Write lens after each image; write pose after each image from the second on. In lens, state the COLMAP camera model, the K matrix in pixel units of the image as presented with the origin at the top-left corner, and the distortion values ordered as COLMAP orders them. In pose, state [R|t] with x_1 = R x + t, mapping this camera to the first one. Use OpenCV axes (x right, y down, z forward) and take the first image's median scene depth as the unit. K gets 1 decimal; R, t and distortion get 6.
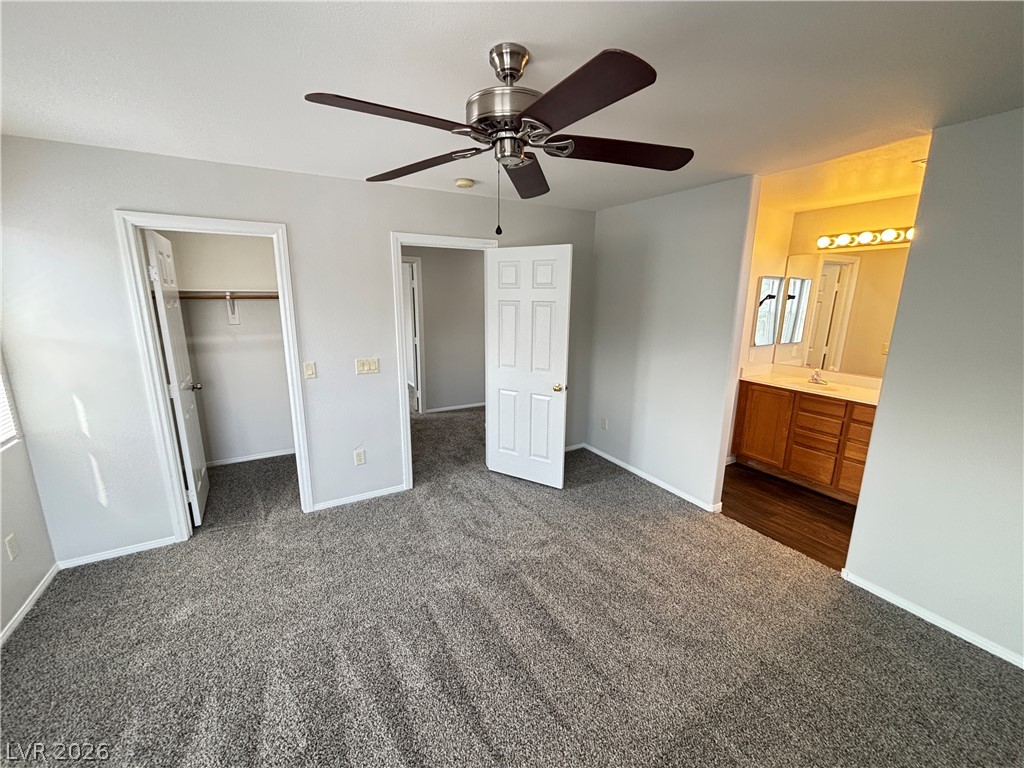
lens RADIAL K [[413.7, 0, 509.0], [0, 413.7, 384.0], [0, 0, 1]] dist [-0.000773, 0.000721]
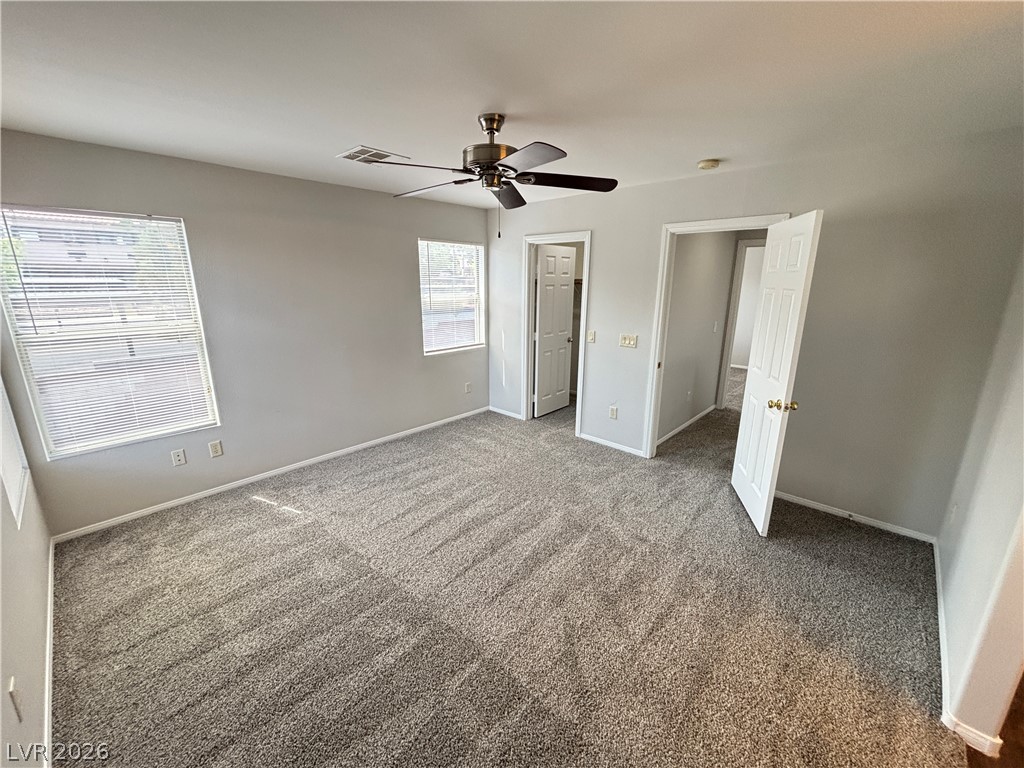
lens RADIAL K [[413.7, 0, 516.2], [0, 413.7, 385.0], [0, 0, 1]] dist [-0.000773, 0.000721]
pose [[0.295679, 0.232055, -0.926674, 0.821500], [-0.210531, 0.962026, 0.173733, -0.068656], [0.931800, 0.143724, 0.333306, 0.357997]]
